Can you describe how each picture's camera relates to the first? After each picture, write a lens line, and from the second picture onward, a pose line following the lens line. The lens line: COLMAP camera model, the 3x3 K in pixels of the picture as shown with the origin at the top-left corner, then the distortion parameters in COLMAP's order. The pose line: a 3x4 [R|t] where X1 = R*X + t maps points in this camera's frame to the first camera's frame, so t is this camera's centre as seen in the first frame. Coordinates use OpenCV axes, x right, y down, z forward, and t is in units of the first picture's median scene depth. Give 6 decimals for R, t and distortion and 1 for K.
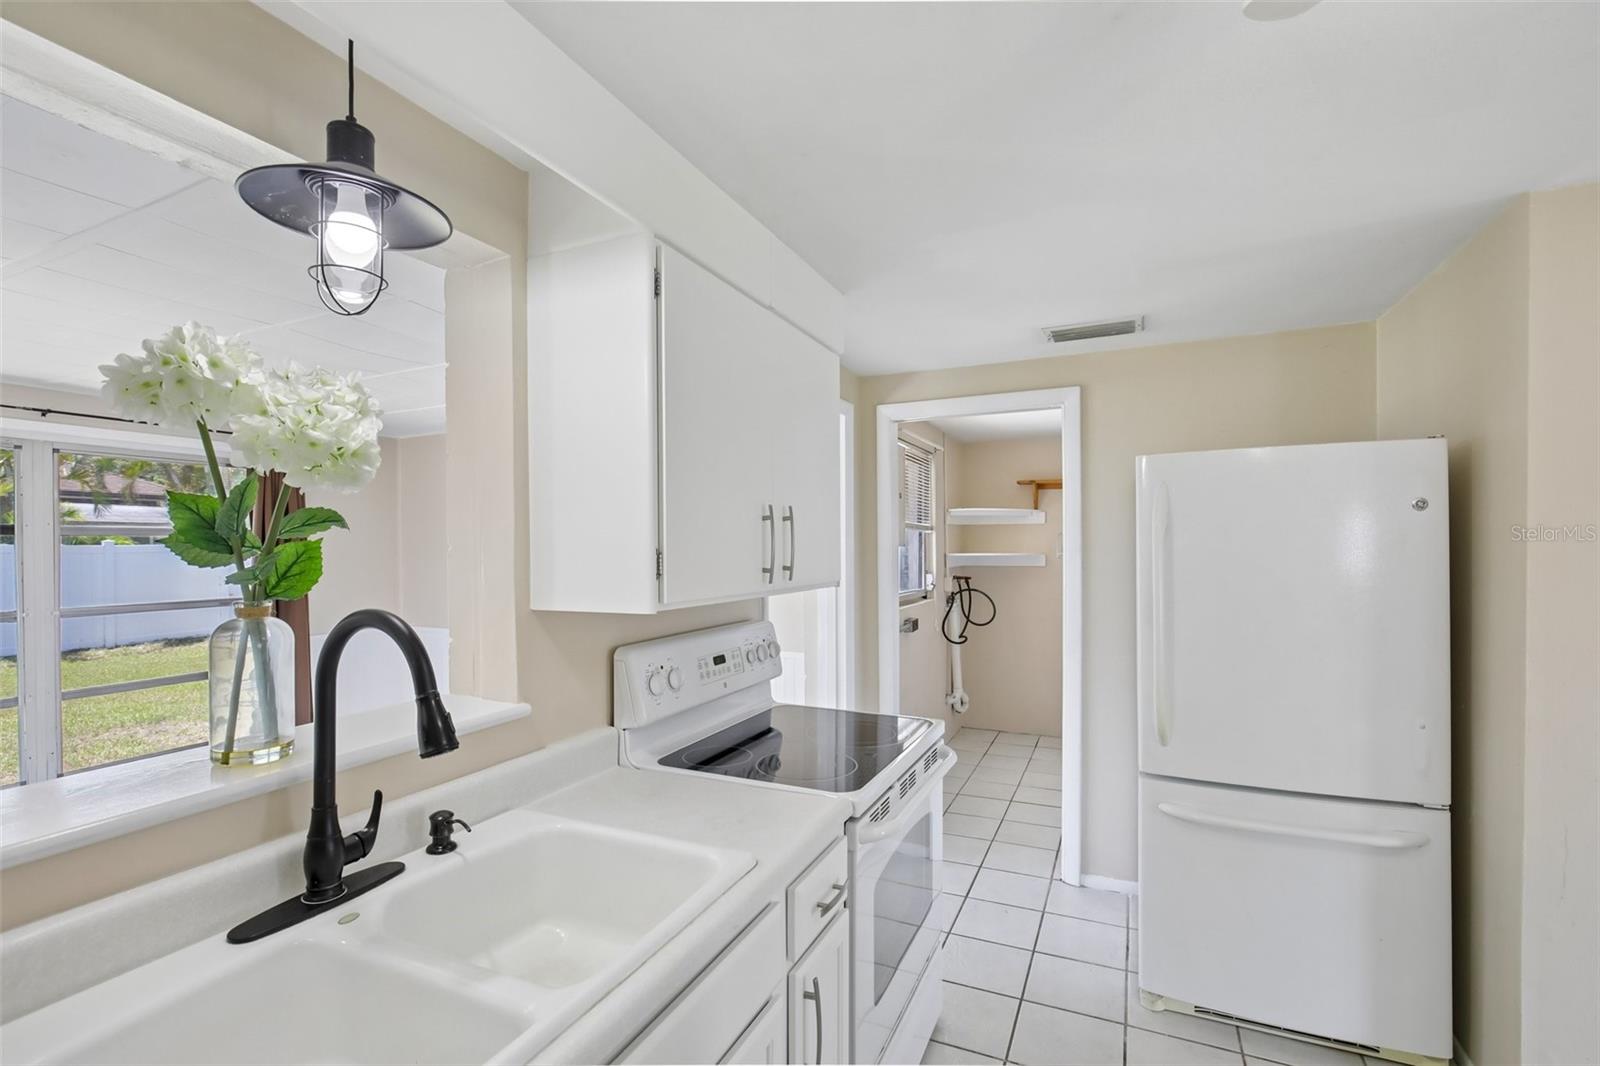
lens RADIAL K [[721.7, 0, 799.1], [0, 721.7, 548.0], [0, 0, 1]] dist [-0.000074, 0.000231]
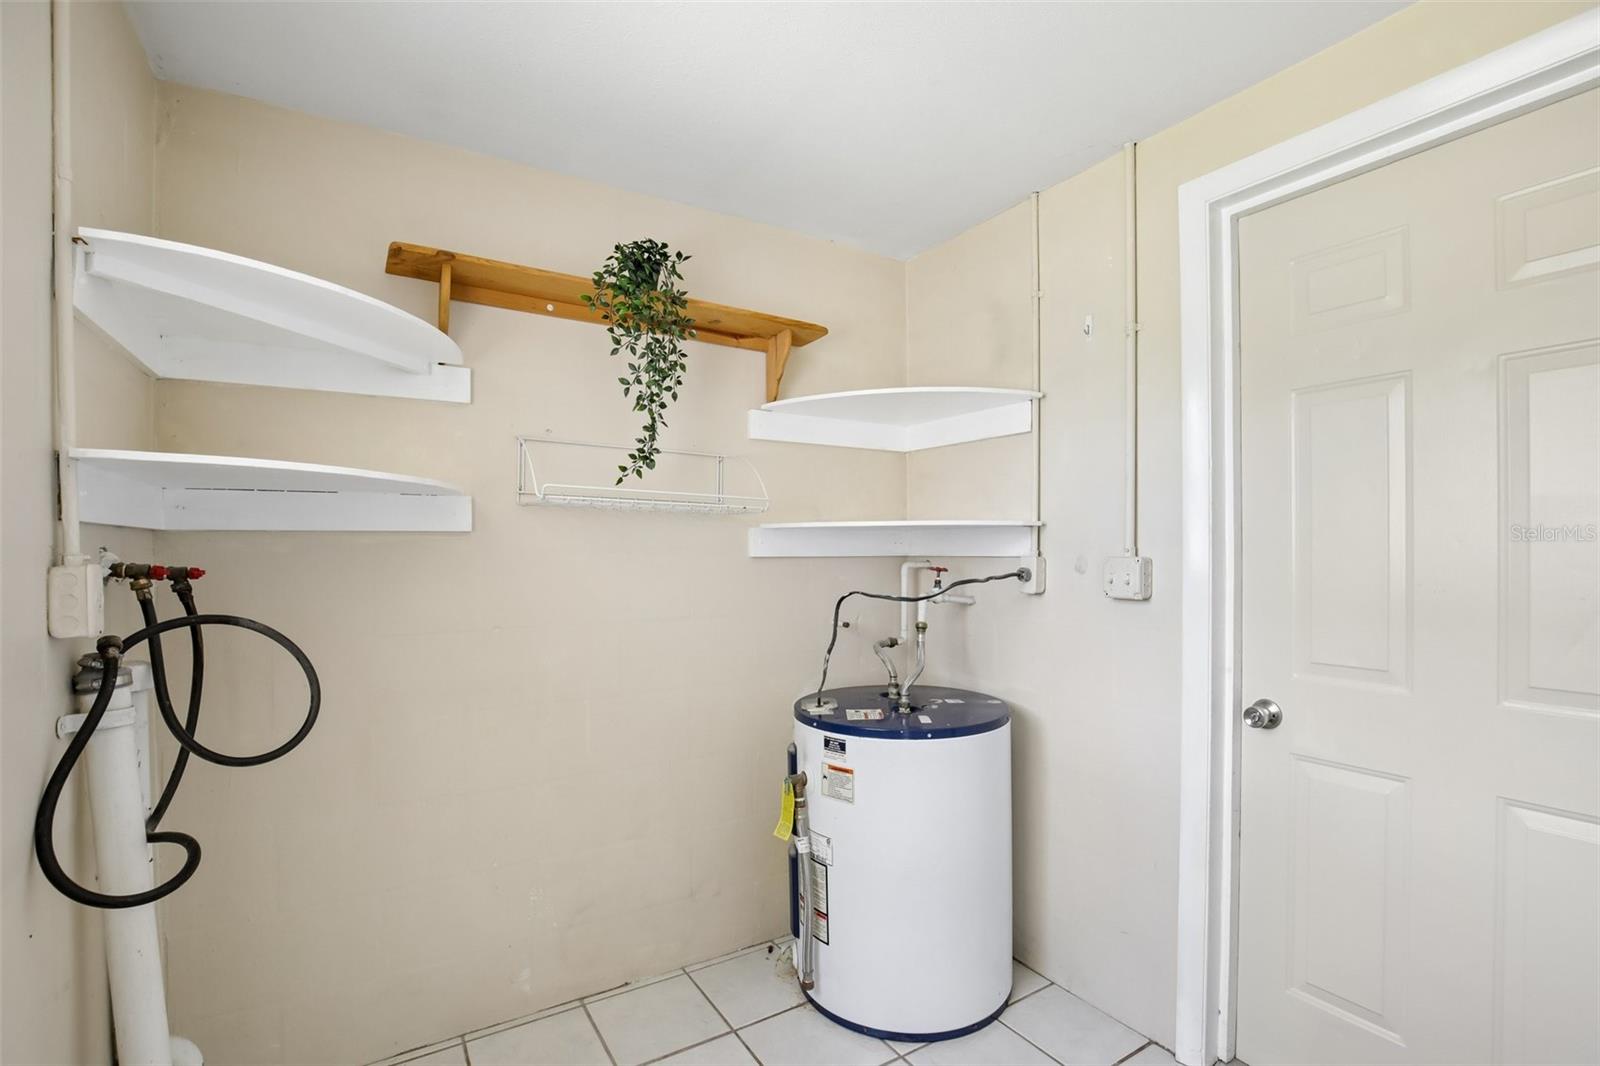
lens RADIAL K [[736.9, 0, 808.0], [0, 736.9, 557.7], [0, 0, 1]] dist [-0.027298, 0.001406]
pose [[0.553149, -0.003066, 0.833077, 0.148824], [0.004530, 0.999990, 0.000672, 0.037673], [-0.833070, 0.003402, 0.553157, 0.700722]]
